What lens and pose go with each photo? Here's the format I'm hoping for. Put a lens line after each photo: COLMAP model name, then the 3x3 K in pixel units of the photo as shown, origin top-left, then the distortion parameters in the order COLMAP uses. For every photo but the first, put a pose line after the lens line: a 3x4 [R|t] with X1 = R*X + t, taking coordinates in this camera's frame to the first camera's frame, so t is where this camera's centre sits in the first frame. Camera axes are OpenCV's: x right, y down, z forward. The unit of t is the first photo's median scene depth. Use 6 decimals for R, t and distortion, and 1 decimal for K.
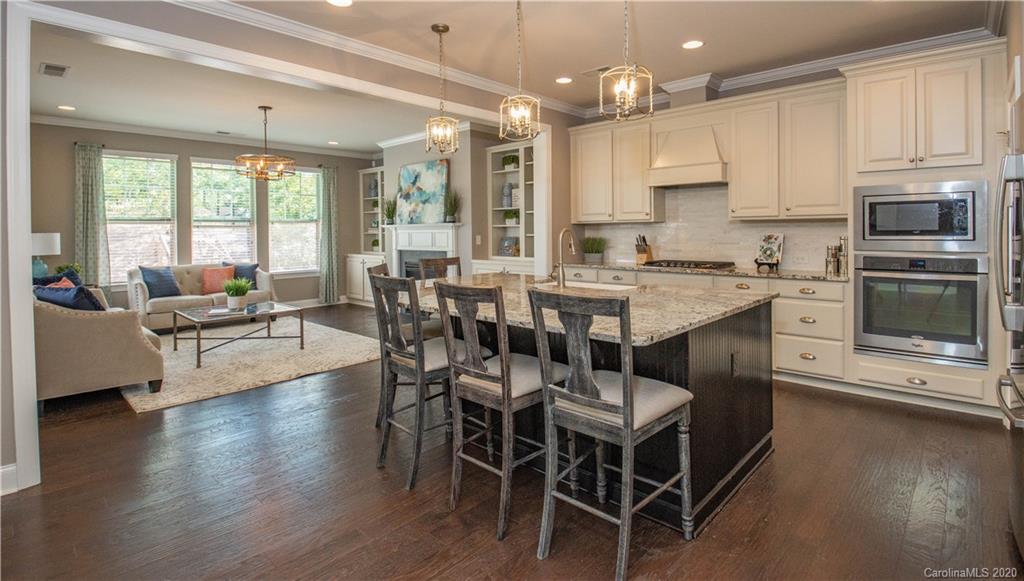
lens RADIAL K [[495.2, 0, 514.3], [0, 495.2, 232.4], [0, 0, 1]] dist [0.003519, -0.012561]
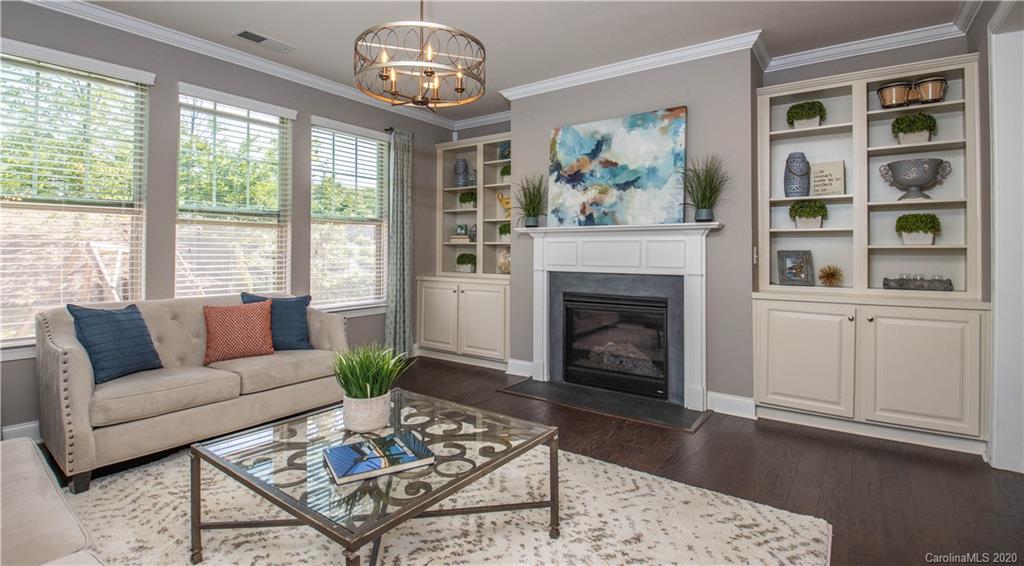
lens RADIAL K [[489.9, 0, 509.4], [0, 489.9, 245.0], [0, 0, 1]] dist [-0.001052, -0.000324]
pose [[0.992520, 0.013600, 0.121319, -0.368030], [-0.012313, 0.999860, -0.011356, 0.012937], [-0.121457, 0.009778, 0.992549, 0.453945]]
